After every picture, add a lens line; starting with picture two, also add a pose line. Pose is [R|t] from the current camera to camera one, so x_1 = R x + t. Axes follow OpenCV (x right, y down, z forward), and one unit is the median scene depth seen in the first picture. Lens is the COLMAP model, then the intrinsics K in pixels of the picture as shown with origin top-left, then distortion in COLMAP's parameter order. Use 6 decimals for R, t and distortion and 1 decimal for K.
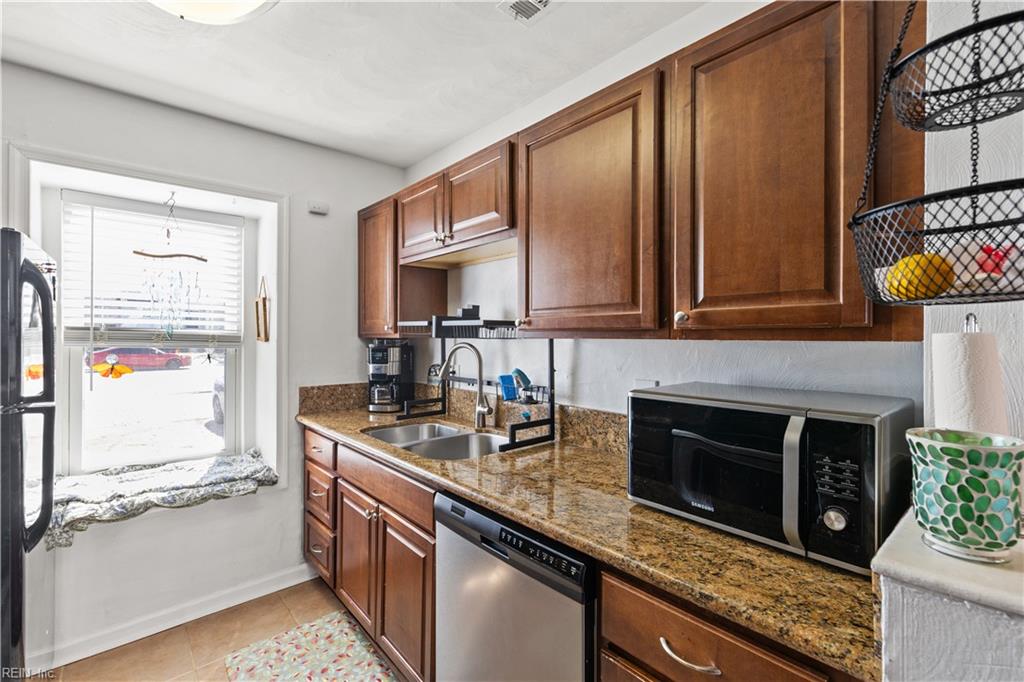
lens RADIAL K [[451.0, 0, 509.8], [0, 451.0, 337.3], [0, 0, 1]] dist [0.003459, 0.000318]
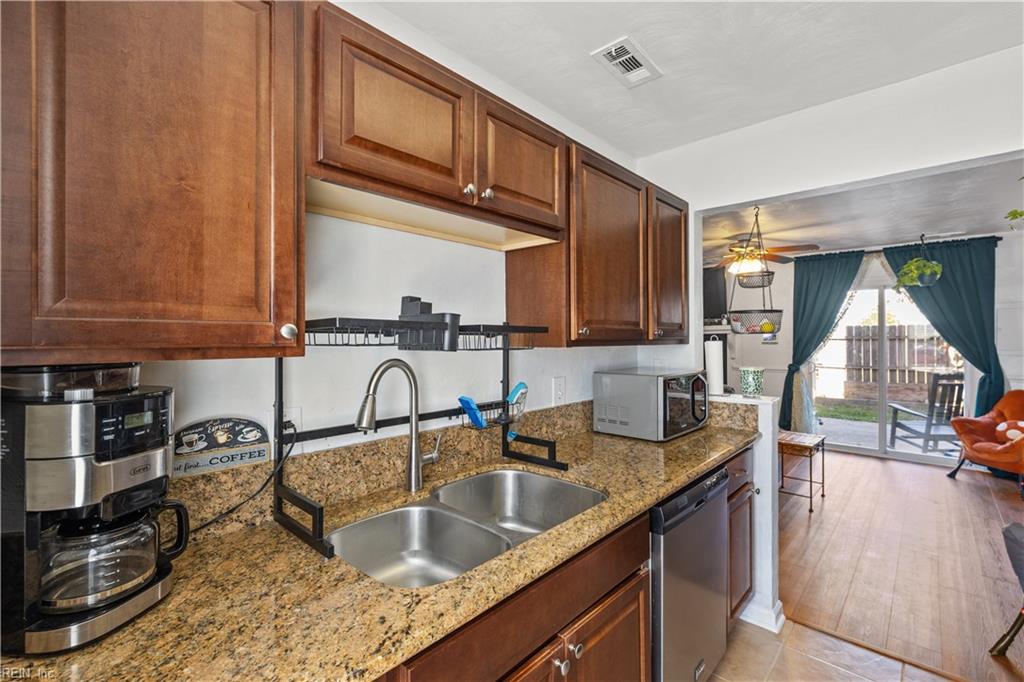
lens RADIAL K [[451.0, 0, 509.8], [0, 451.0, 337.3], [0, 0, 1]] dist [0.003459, 0.000318]
pose [[-0.105222, -0.002609, 0.994445, -0.716229], [0.001833, 0.999994, 0.002818, -0.017363], [-0.994447, 0.002119, -0.105217, 0.938915]]
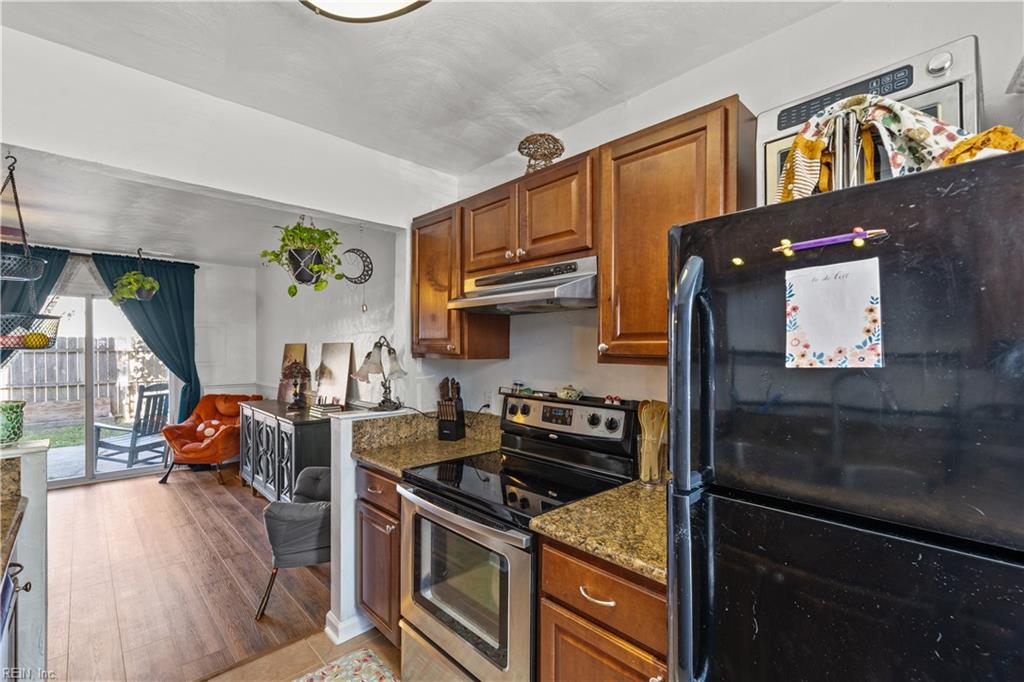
lens RADIAL K [[450.5, 0, 511.0], [0, 450.5, 350.8], [0, 0, 1]] dist [0.000859, 0.000040]
pose [[-0.998825, -0.004967, -0.048202, -0.467117], [-0.005121, 0.999982, 0.003065, -0.025287], [0.048186, 0.003308, -0.998833, 0.982345]]
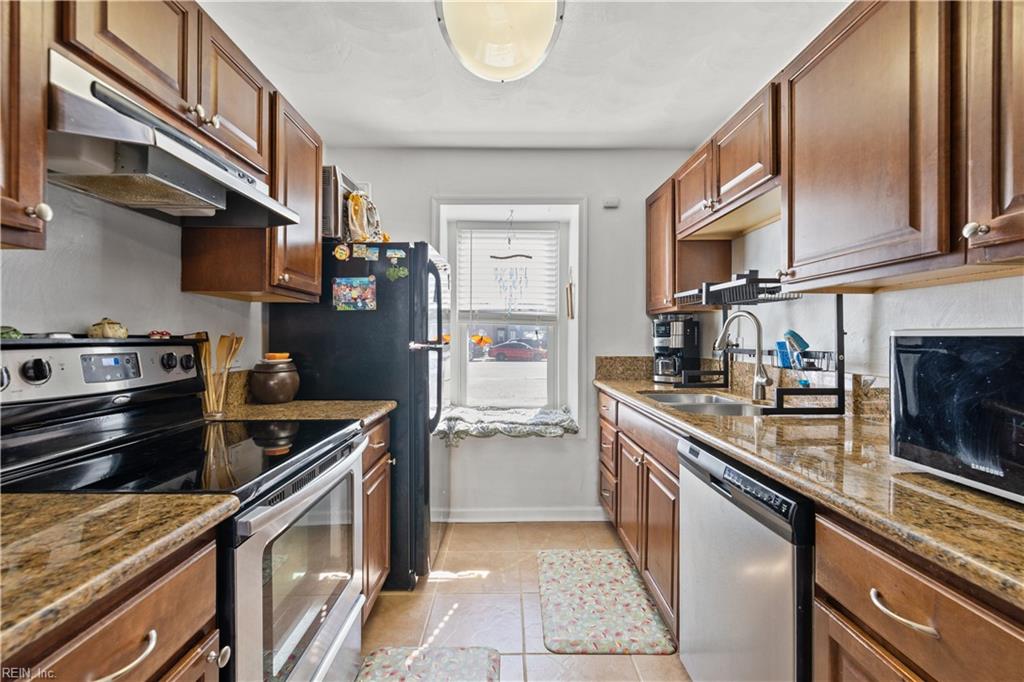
lens RADIAL K [[443.9, 0, 512.3], [0, 443.9, 337.9], [0, 0, 1]] dist [-0.001338, -0.000546]
pose [[0.762594, 0.000290, -0.646878, 0.141784], [-0.000986, 0.999999, -0.000714, 0.073340], [0.646877, 0.001182, 0.762593, -0.038469]]
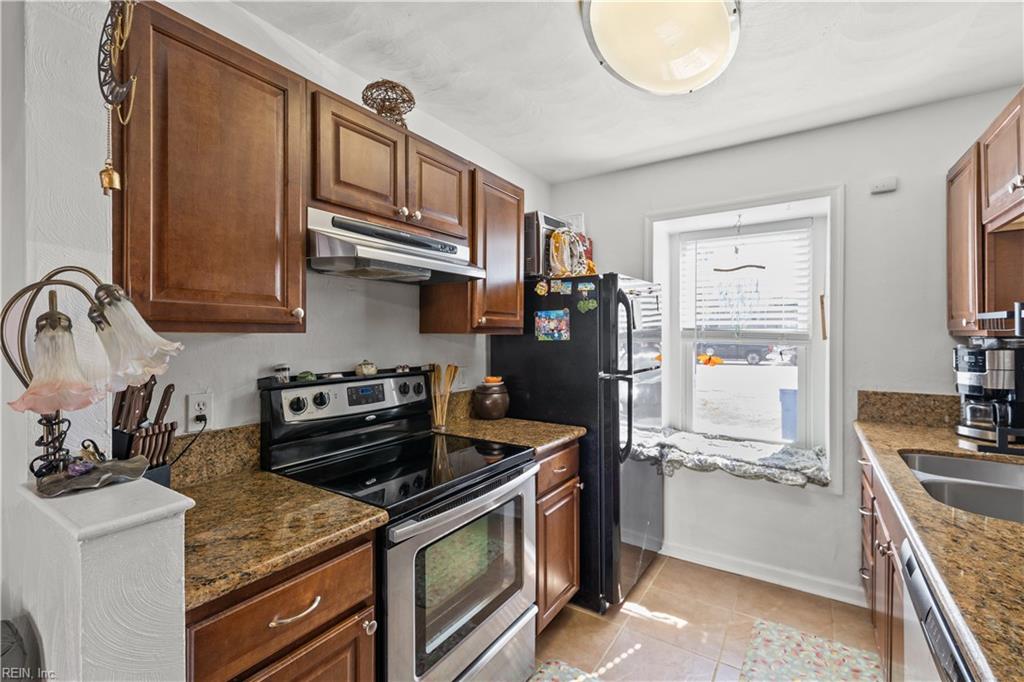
lens RADIAL K [[447.5, 0, 512.6], [0, 447.5, 336.1], [0, 0, 1]] dist [0.001784, 0.000136]
pose [[0.258930, 0.001452, -0.965895, 0.261726], [-0.000614, 0.999999, 0.001338, 0.000985], [0.965896, 0.000246, 0.258931, 0.108893]]
